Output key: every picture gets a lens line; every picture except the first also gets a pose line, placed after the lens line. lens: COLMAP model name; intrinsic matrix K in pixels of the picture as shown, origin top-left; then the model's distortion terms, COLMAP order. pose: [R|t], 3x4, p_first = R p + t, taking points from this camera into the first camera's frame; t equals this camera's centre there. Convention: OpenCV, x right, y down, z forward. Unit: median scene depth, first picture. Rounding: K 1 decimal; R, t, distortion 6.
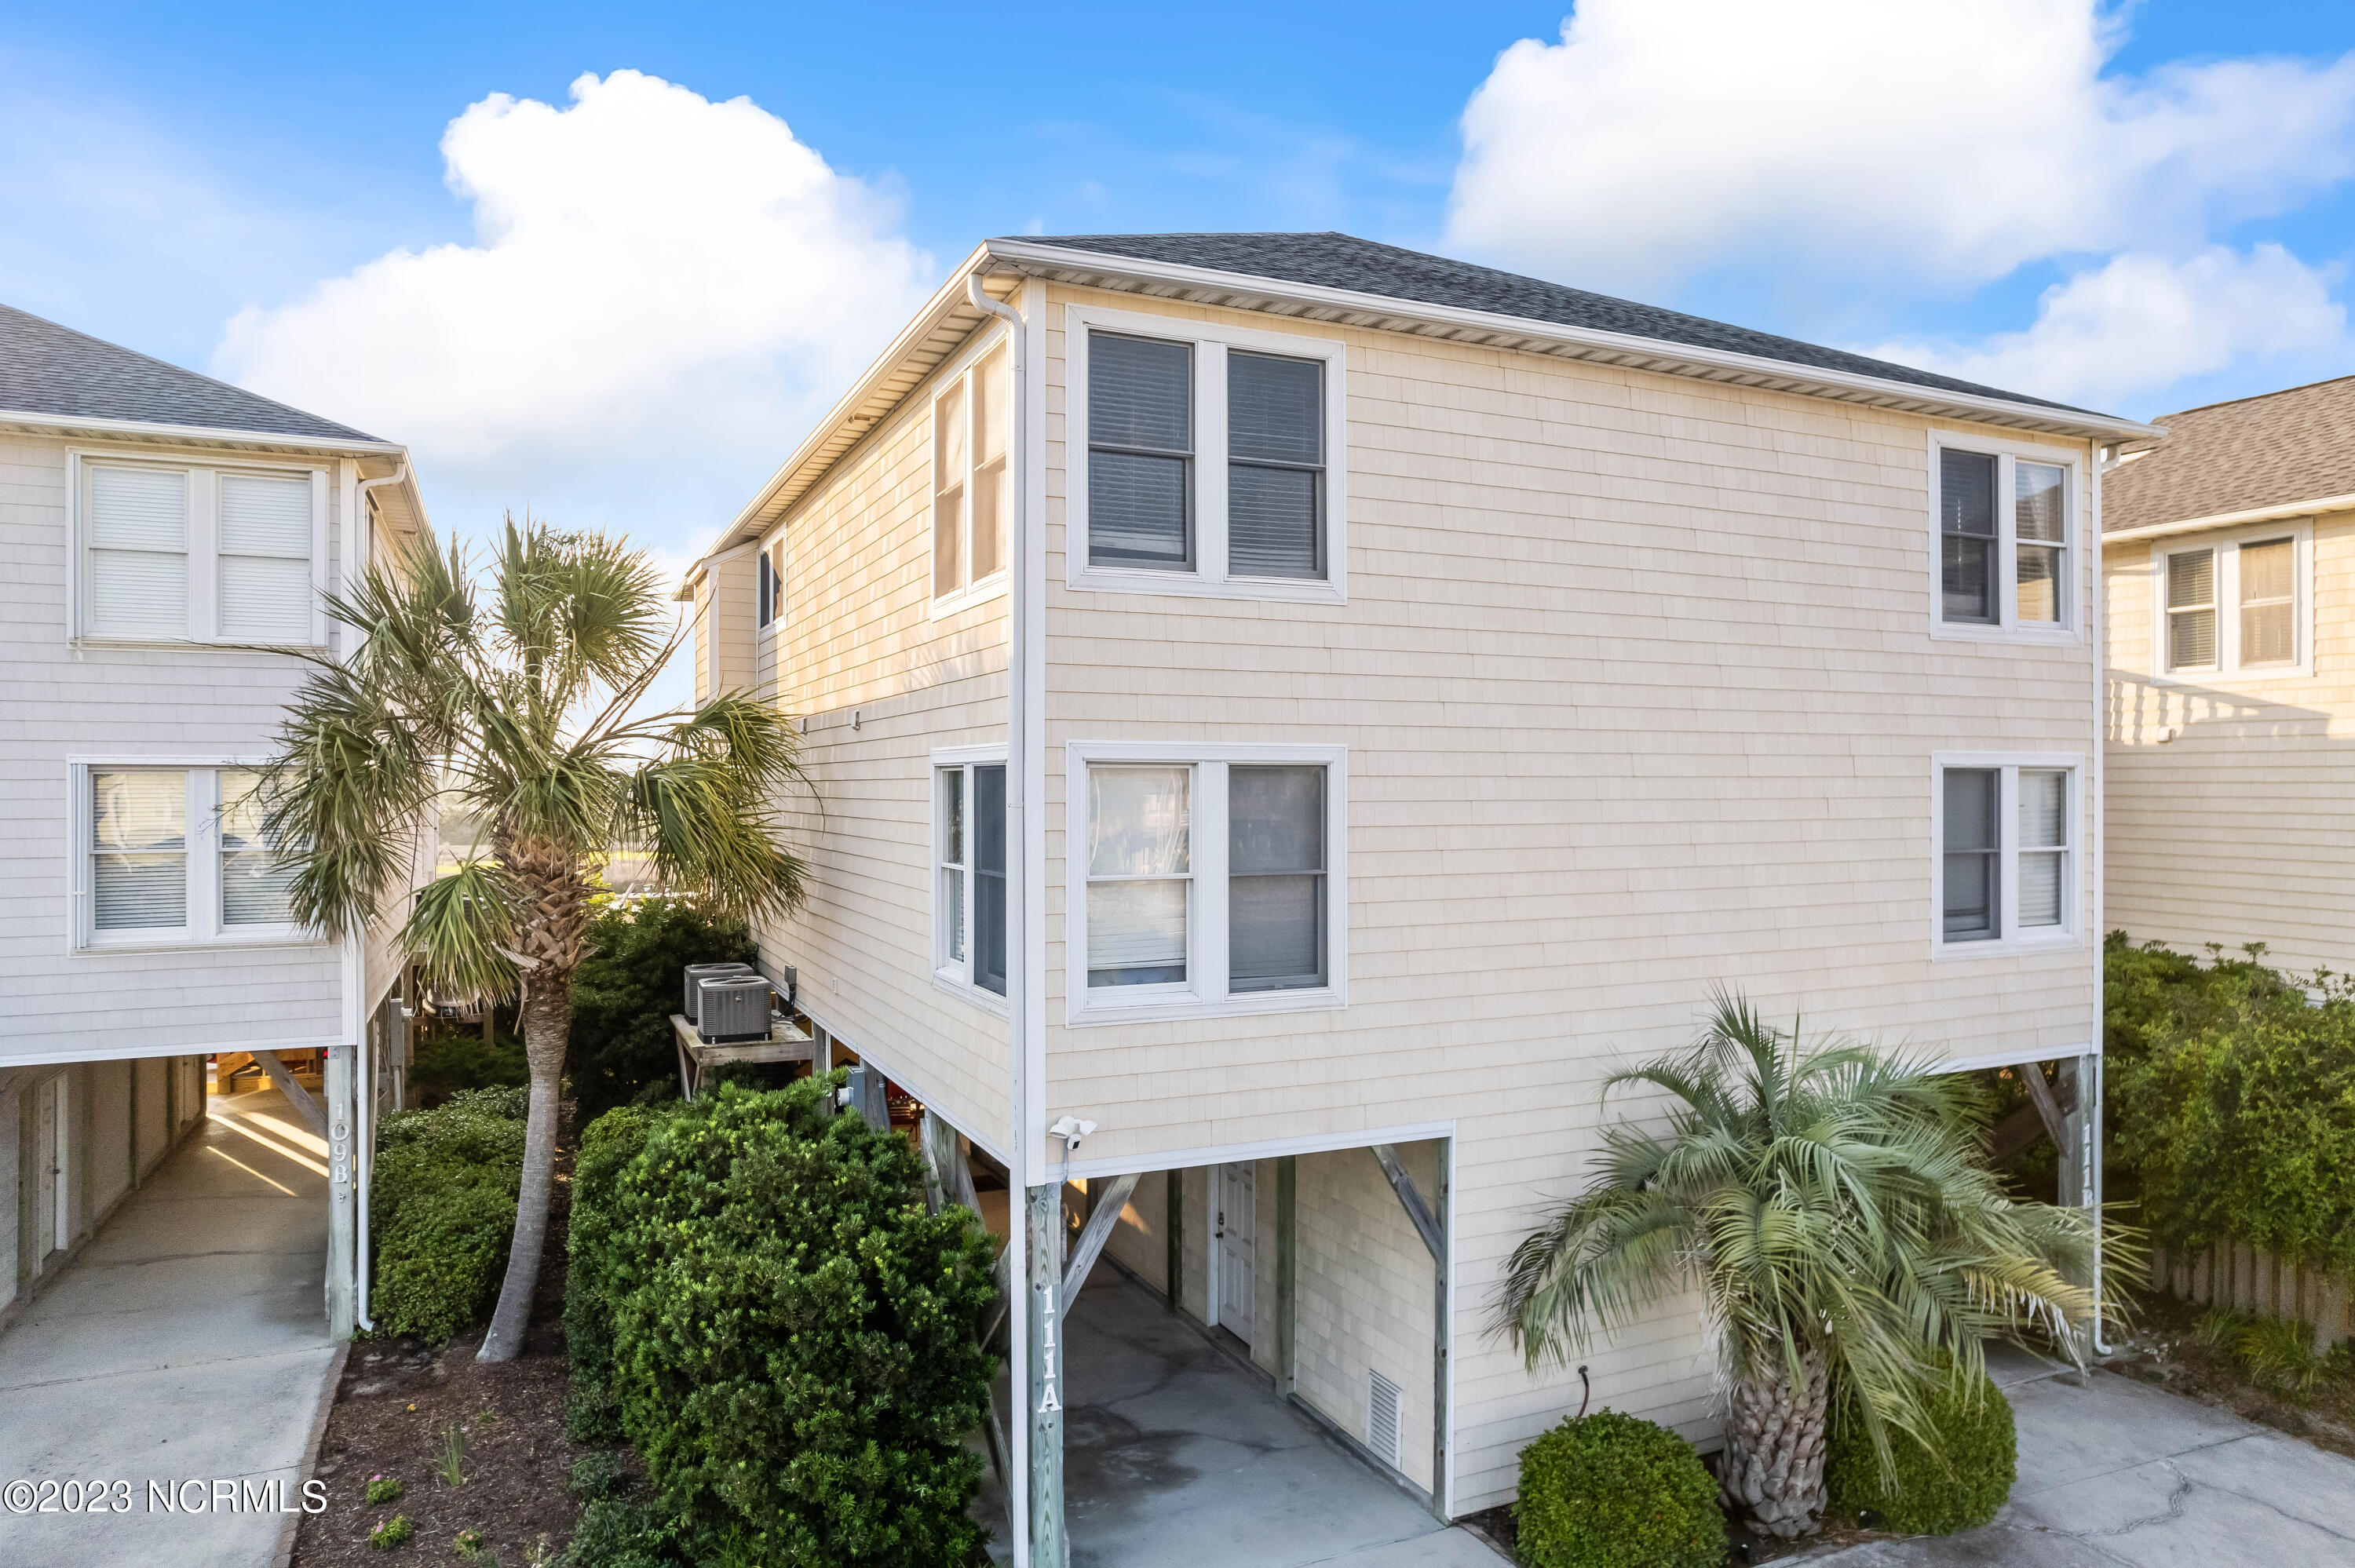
lens RADIAL K [[1489.4, 0, 1177.5], [0, 1489.4, 784.0], [0, 0, 1]] dist [-0.076484, 0.068951]
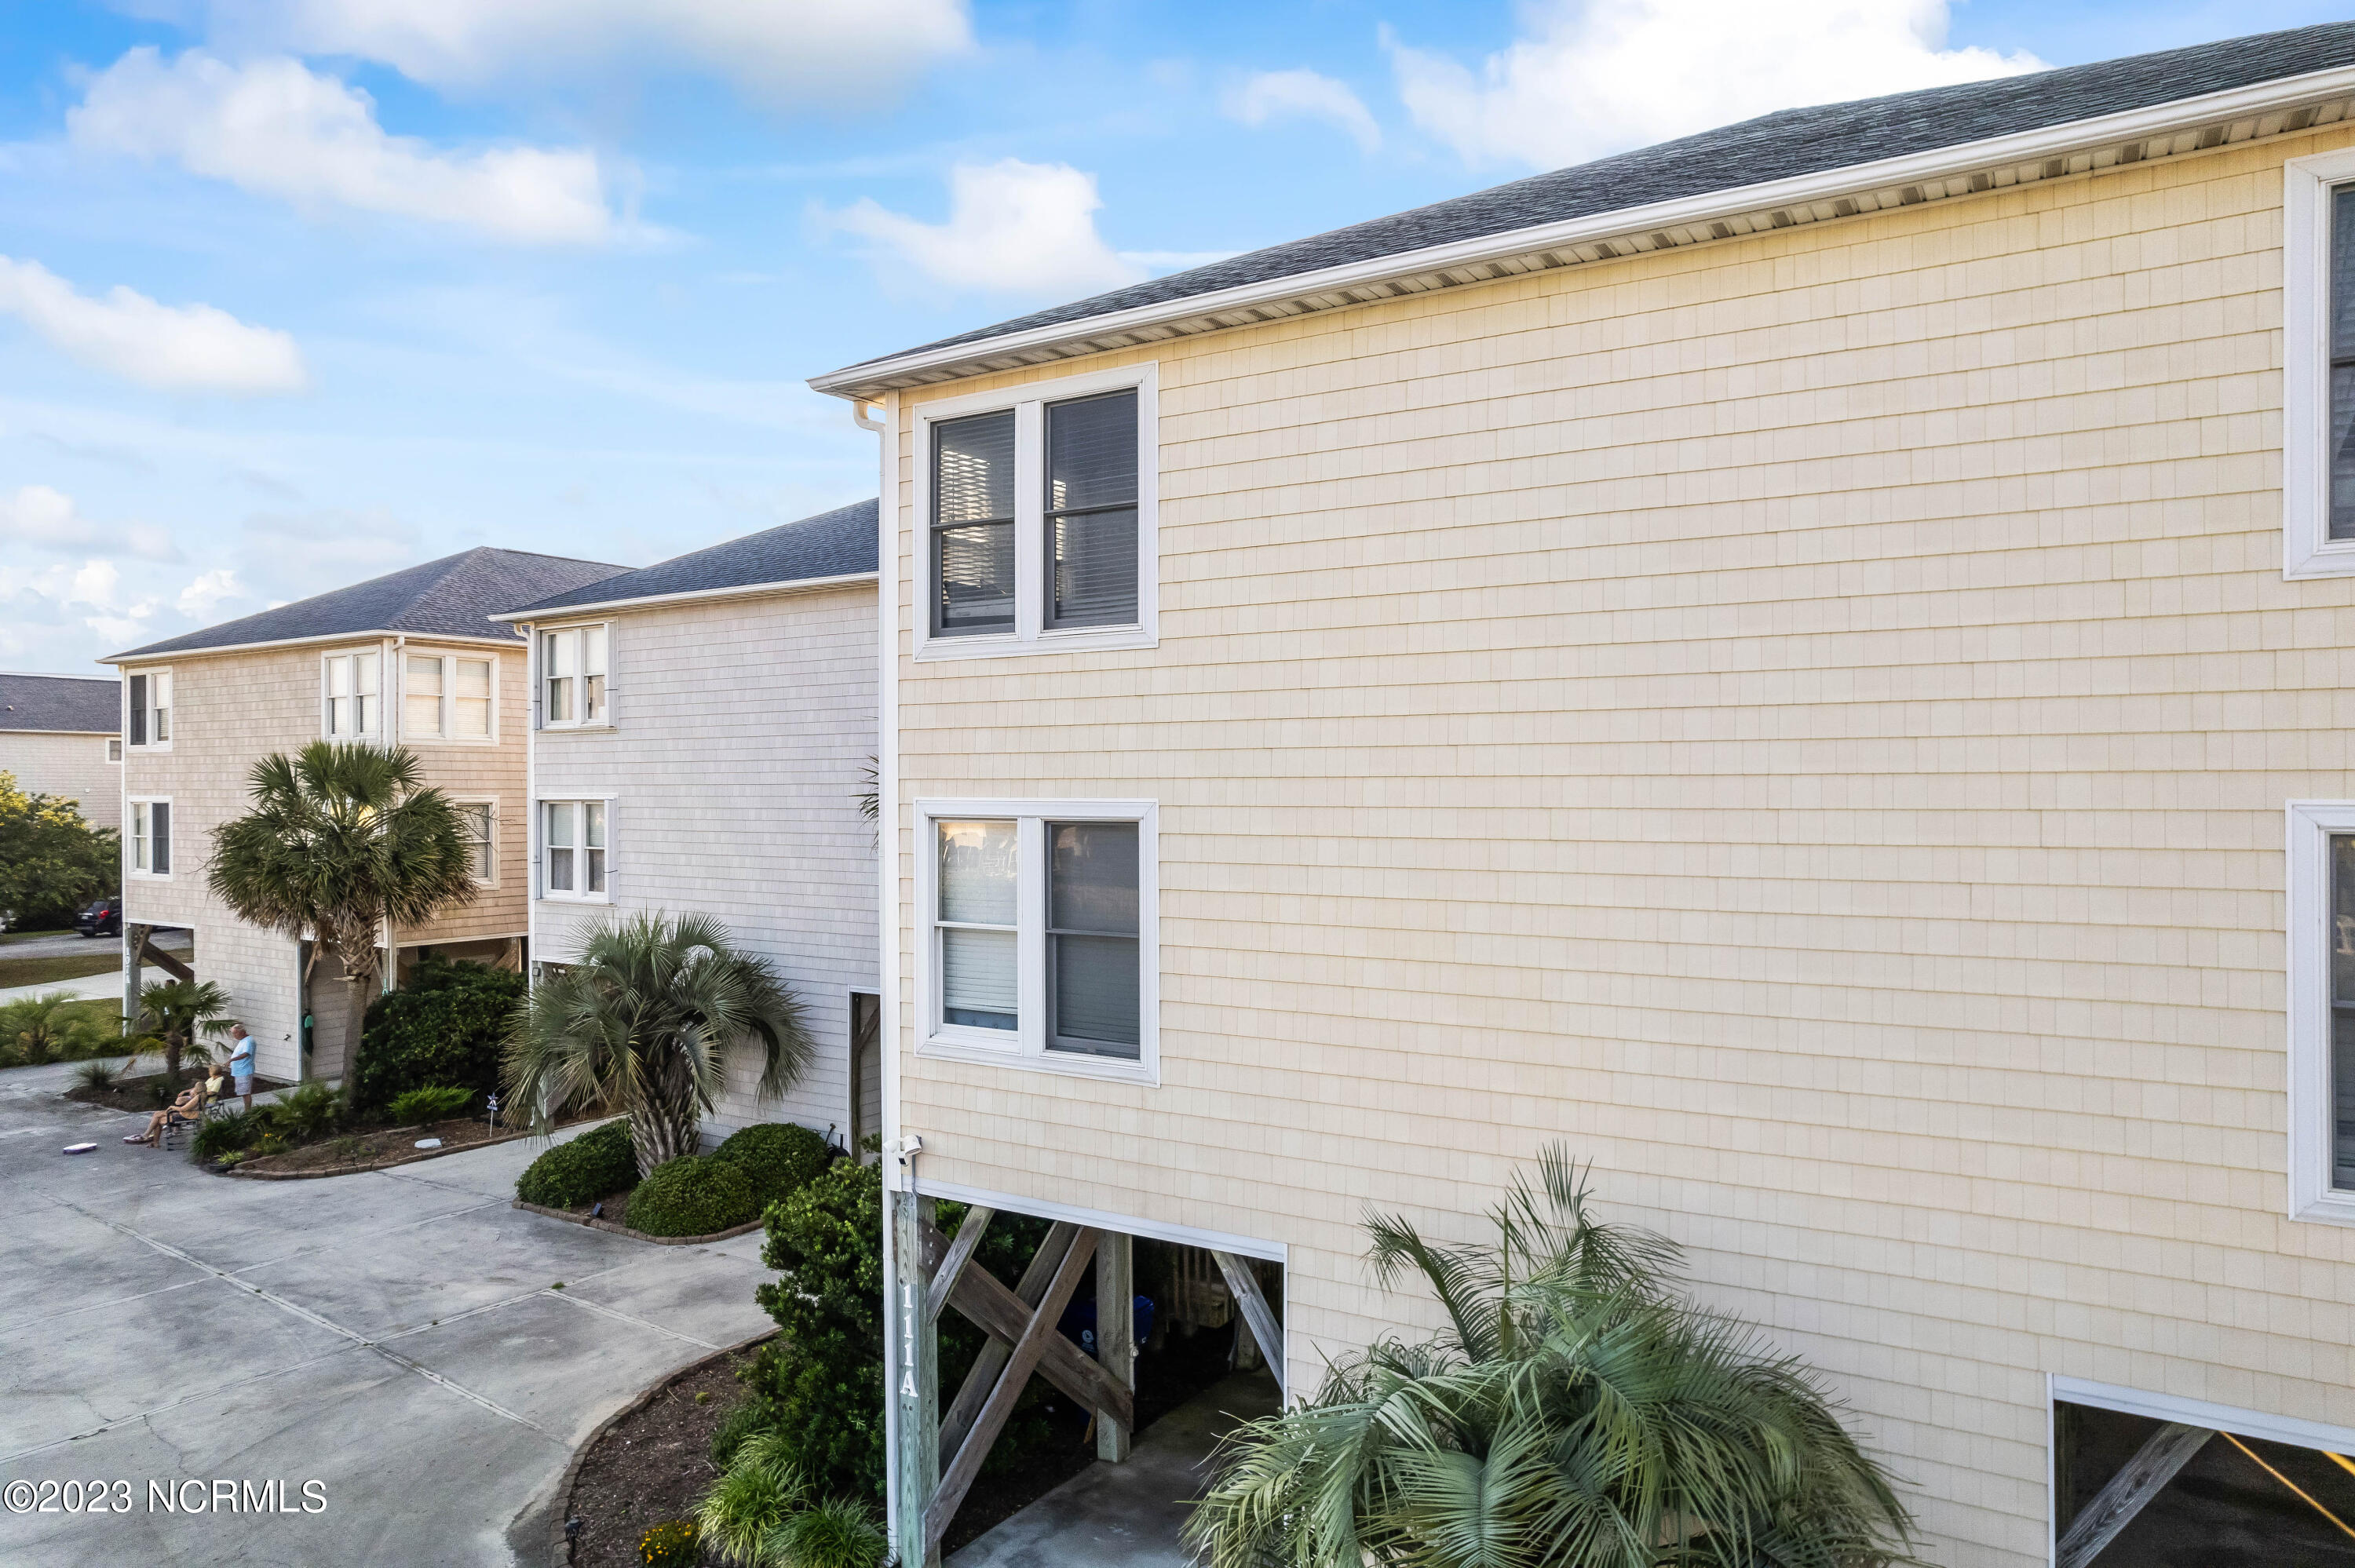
lens RADIAL K [[1489.4, 0, 1177.5], [0, 1489.4, 784.0], [0, 0, 1]] dist [-0.076484, 0.068951]
pose [[0.565998, -0.003260, -0.824400, 0.891904], [0.001099, 0.999994, -0.003200, -0.033577], [0.824406, 0.000905, 0.565998, 0.498977]]
